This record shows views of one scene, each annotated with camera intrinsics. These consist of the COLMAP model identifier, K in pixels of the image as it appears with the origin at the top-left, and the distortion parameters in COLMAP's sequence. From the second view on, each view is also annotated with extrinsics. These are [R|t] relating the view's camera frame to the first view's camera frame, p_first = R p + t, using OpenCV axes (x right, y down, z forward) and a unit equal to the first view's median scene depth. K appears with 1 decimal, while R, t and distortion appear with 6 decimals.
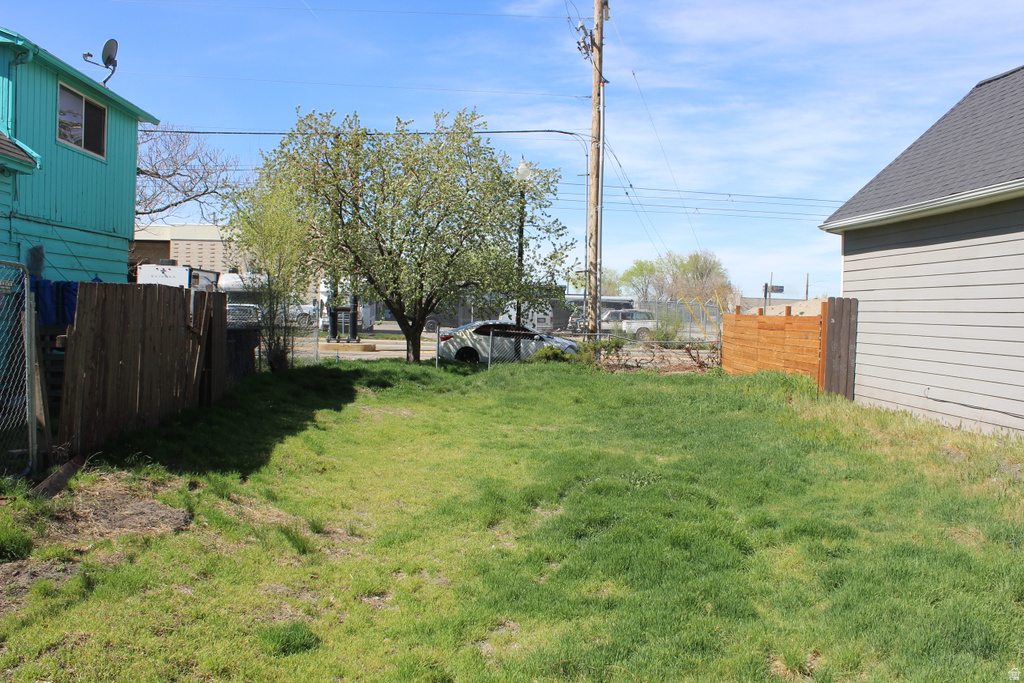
lens RADIAL K [[867.5, 0, 510.3], [0, 867.5, 341.3], [0, 0, 1]] dist [-0.135176, 0.066289]
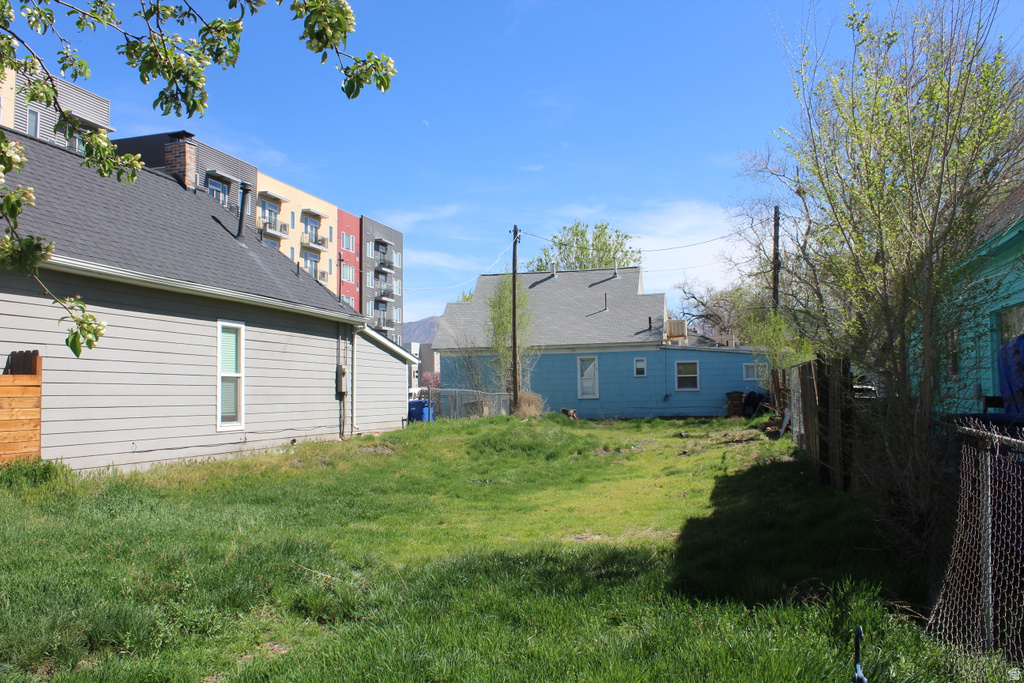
lens RADIAL K [[867.5, 0, 515.9], [0, 867.5, 334.0], [0, 0, 1]] dist [-0.135176, 0.066289]
pose [[-0.950739, 0.006340, 0.309928, -0.156127], [-0.002875, 0.999567, -0.029268, -0.027142], [-0.309979, -0.028717, -0.950310, 0.939988]]
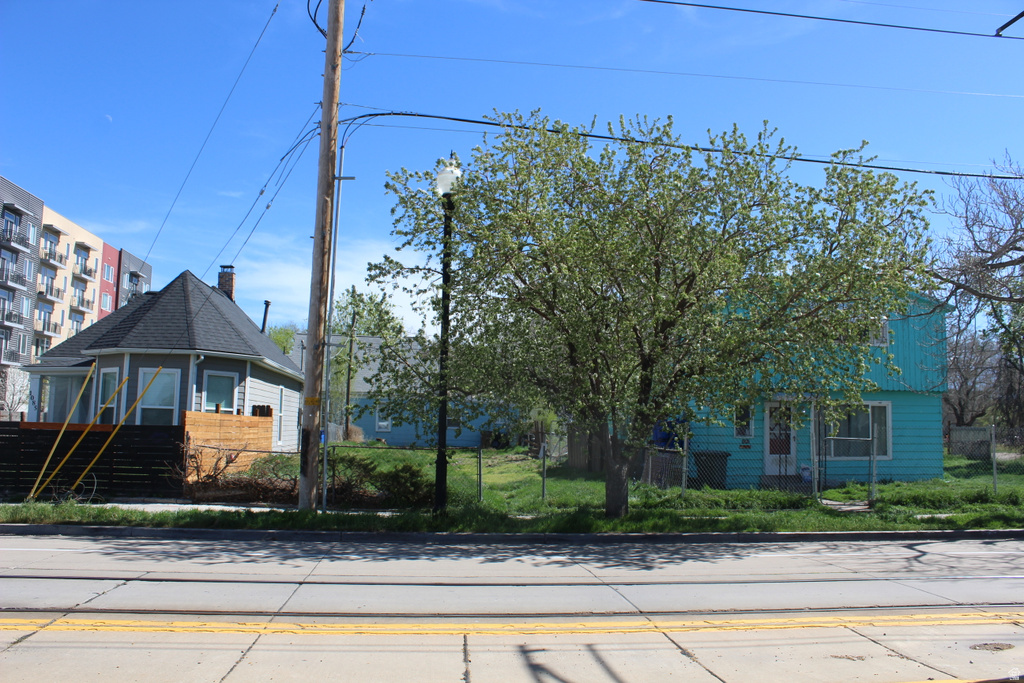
lens RADIAL K [[867.5, 0, 522.2], [0, 867.5, 340.4], [0, 0, 1]] dist [-0.135176, 0.066289]
pose [[-0.996718, -0.057165, -0.057323, -0.008129], [-0.053107, 0.996134, -0.069978, -0.051979], [0.061101, -0.066704, -0.995900, 1.608251]]
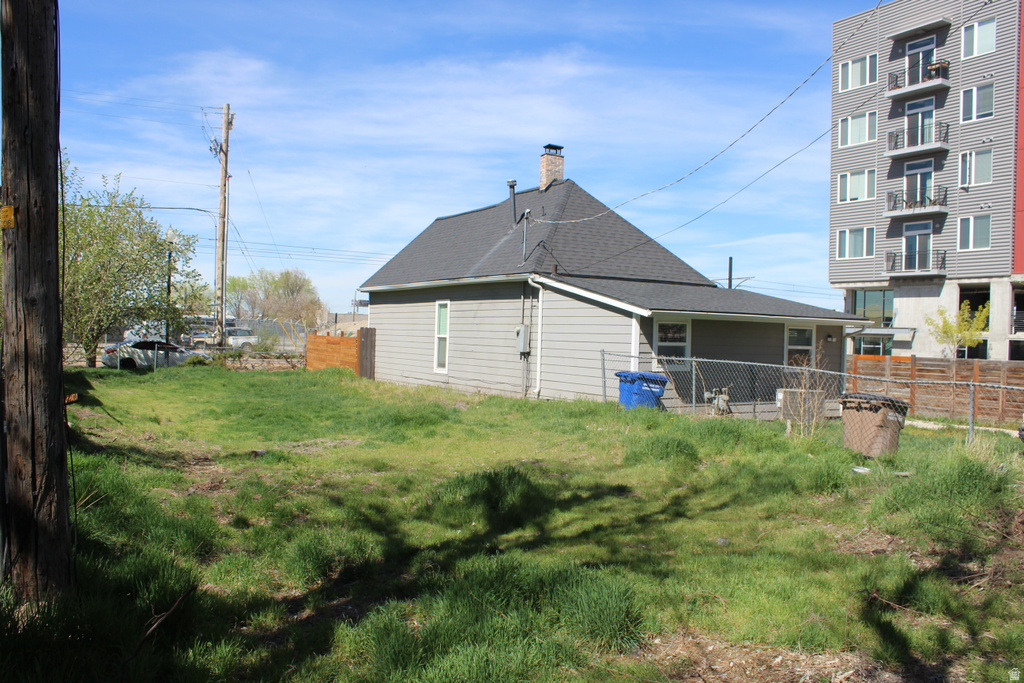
lens RADIAL K [[867.5, 0, 515.5], [0, 867.5, 344.8], [0, 0, 1]] dist [-0.135176, 0.066289]
pose [[0.890460, -0.007340, 0.455003, -0.119697], [0.012262, 0.999894, -0.007867, 0.004361], [-0.454897, 0.012584, 0.890455, -0.530297]]
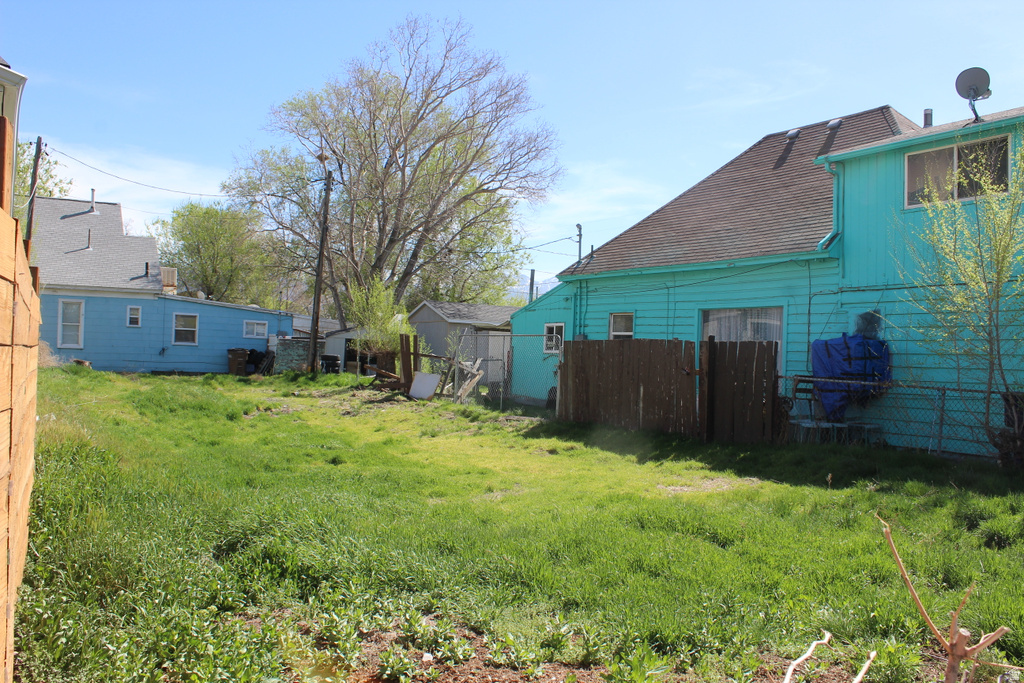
lens RADIAL K [[867.5, 0, 519.2], [0, 867.5, 360.1], [0, 0, 1]] dist [-0.135176, 0.066289]
pose [[-0.876076, -0.055953, -0.478915, 0.206547], [-0.074630, 0.997010, 0.020035, -0.017309], [0.476362, 0.053294, -0.877632, 0.907932]]
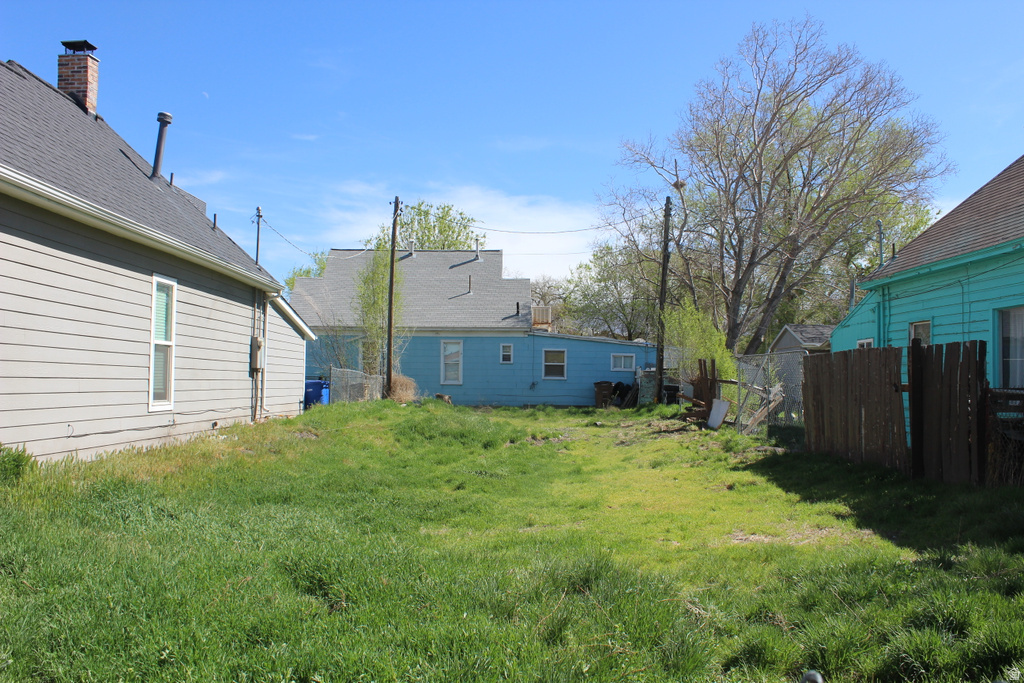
lens RADIAL K [[867.5, 0, 517.2], [0, 867.5, 350.8], [0, 0, 1]] dist [-0.135176, 0.066289]
pose [[-0.997631, -0.038889, 0.056754, 0.003760], [-0.039043, 0.999236, -0.001599, -0.017111], [-0.056648, -0.003811, -0.998387, 0.900761]]
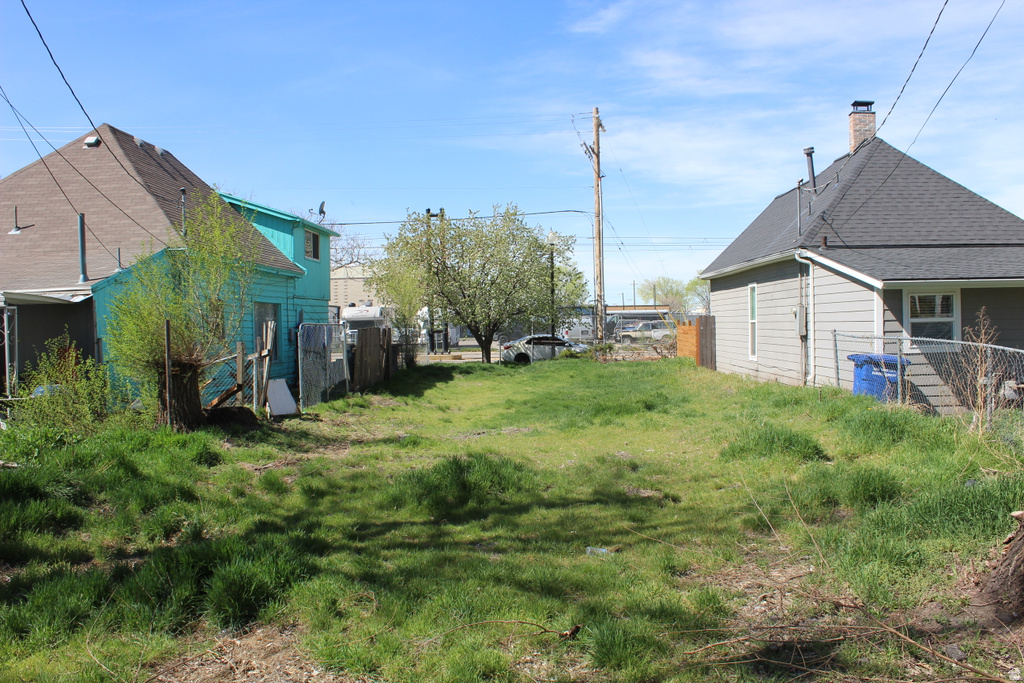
lens RADIAL K [[867.5, 0, 512.4], [0, 867.5, 342.9], [0, 0, 1]] dist [-0.135176, 0.066289]
pose [[0.994758, -0.042158, -0.093158, 0.082198], [0.040911, 0.999046, -0.015251, 0.012310], [0.093712, 0.011360, 0.995535, -0.557132]]
